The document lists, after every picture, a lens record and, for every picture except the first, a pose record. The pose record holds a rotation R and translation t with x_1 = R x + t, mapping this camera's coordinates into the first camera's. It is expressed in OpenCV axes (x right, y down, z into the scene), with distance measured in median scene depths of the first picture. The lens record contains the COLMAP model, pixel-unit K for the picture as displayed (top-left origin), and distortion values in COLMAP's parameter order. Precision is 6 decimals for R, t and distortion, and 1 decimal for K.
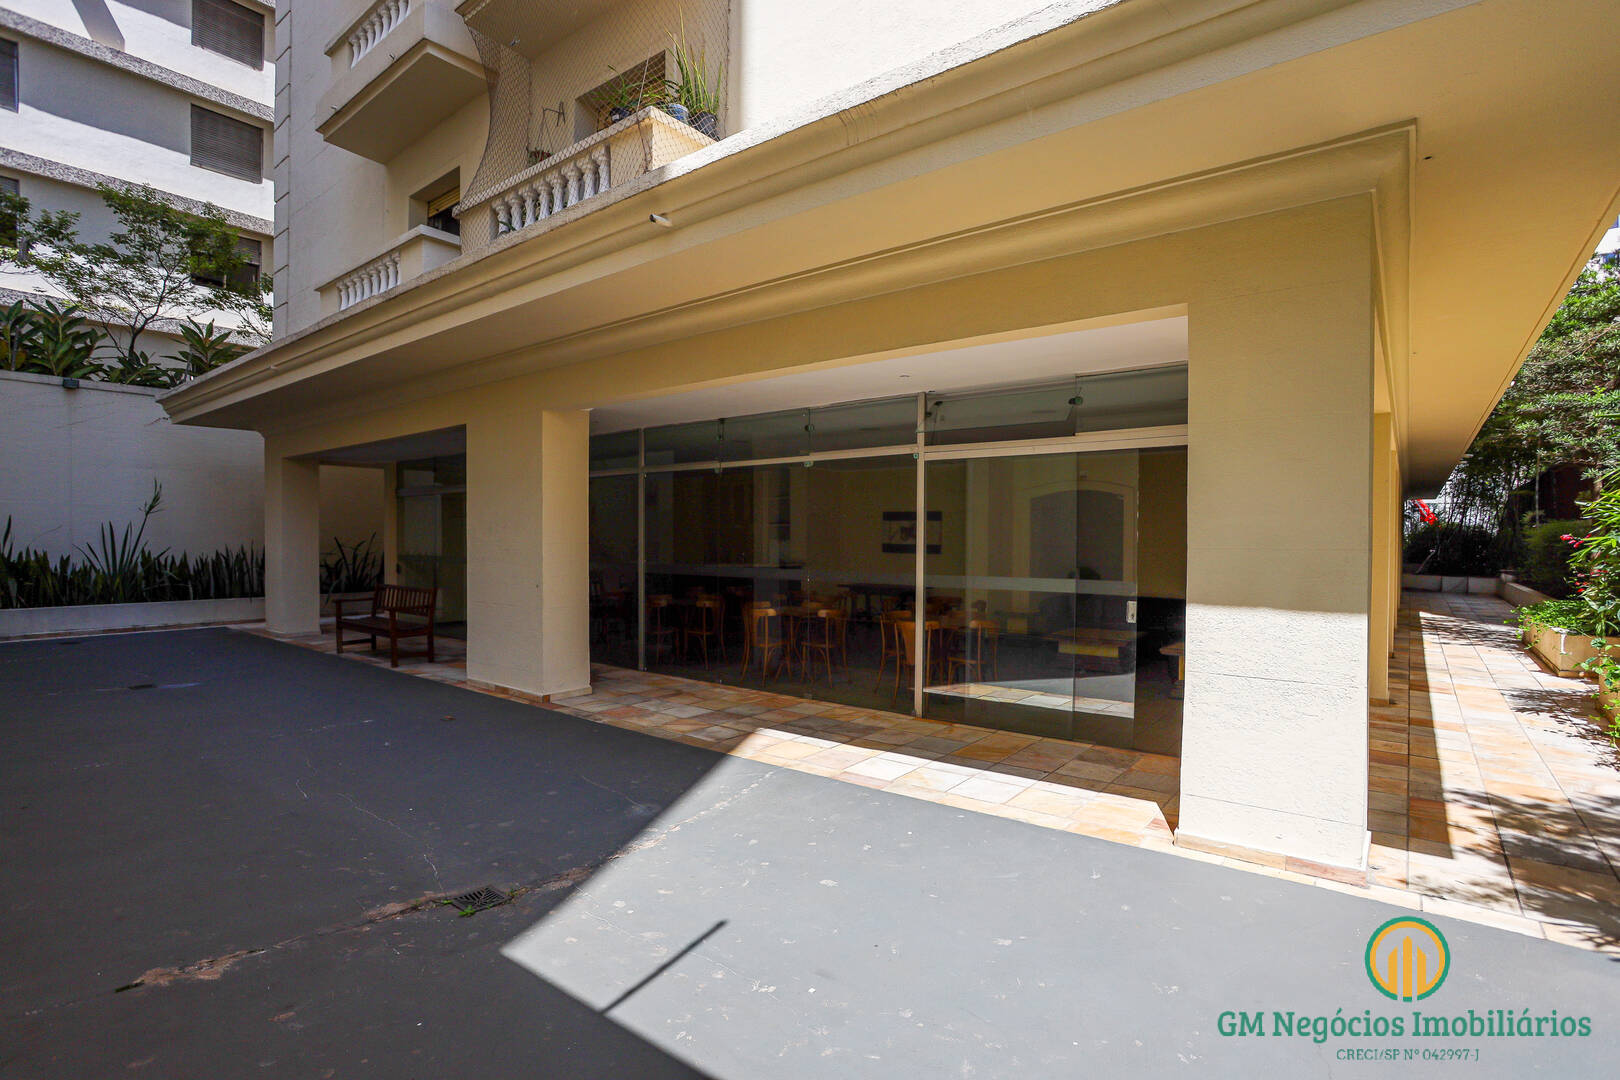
lens RADIAL K [[786.6, 0, 822.8], [0, 786.6, 553.7], [0, 0, 1]] dist [-0.073299, 0.032375]
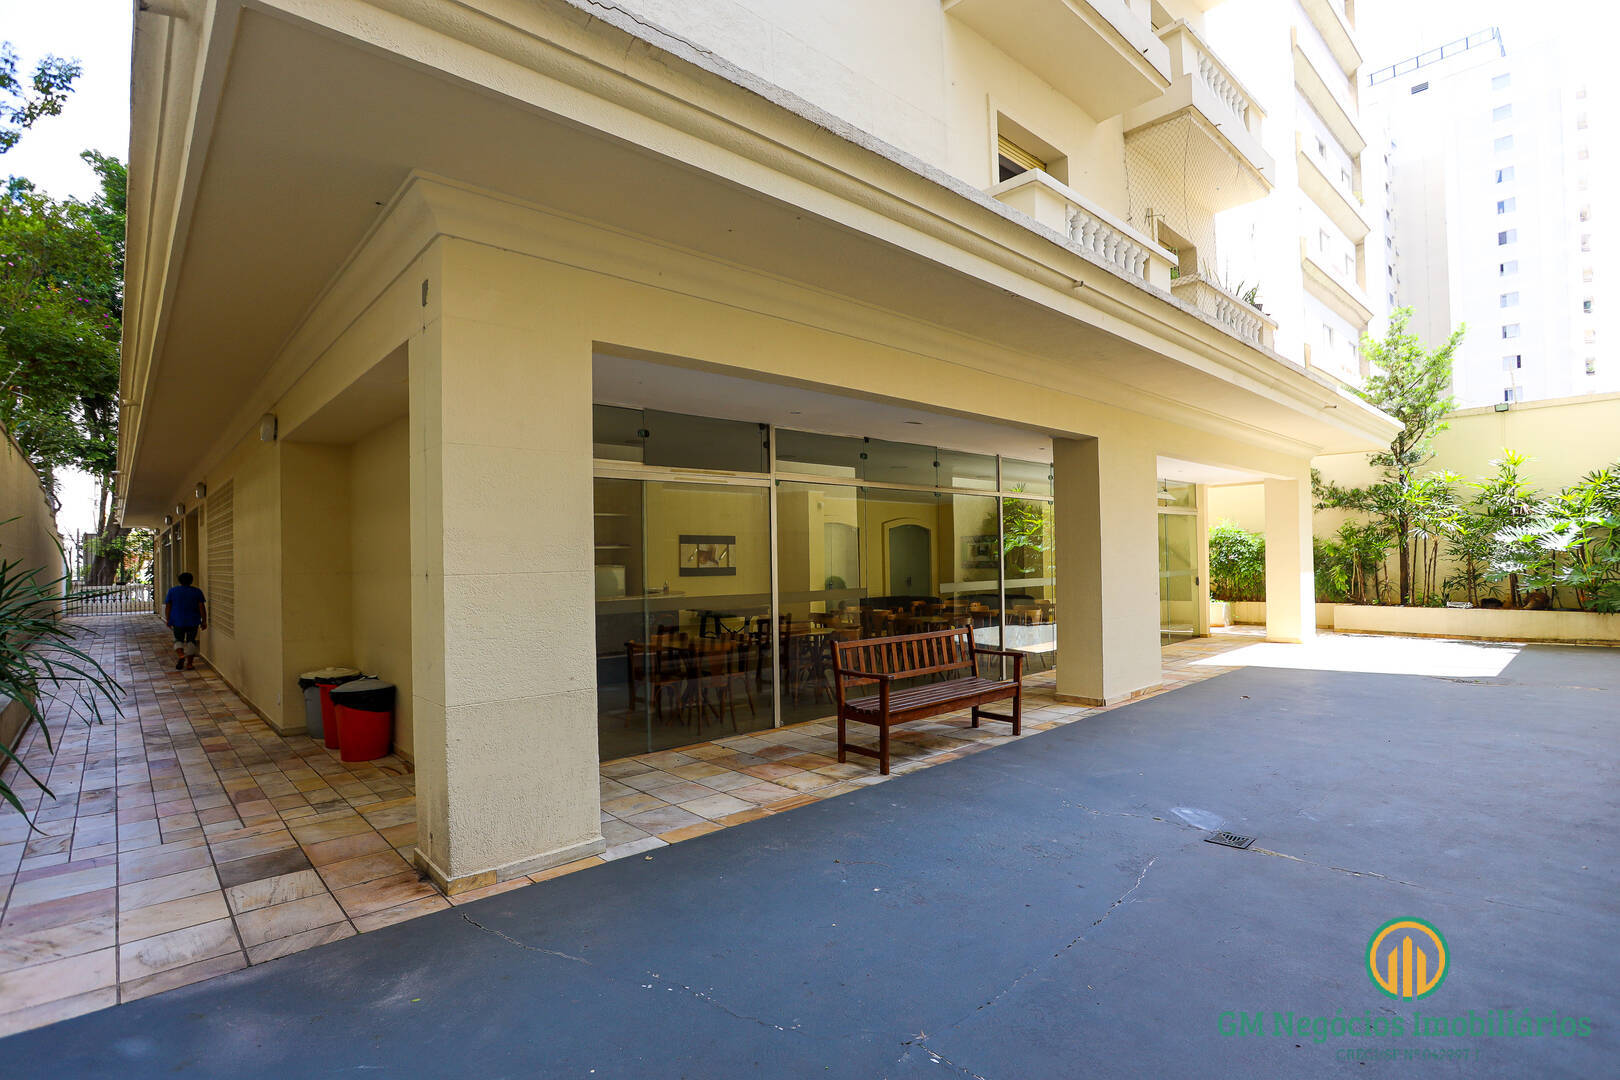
lens RADIAL K [[786.6, 0, 822.8], [0, 786.6, 553.7], [0, 0, 1]] dist [-0.073299, 0.032375]
pose [[0.152498, 0.002704, 0.988300, -0.894903], [0.038712, 0.999212, -0.008707, -0.015815], [-0.987545, 0.039587, 0.152273, 0.726936]]
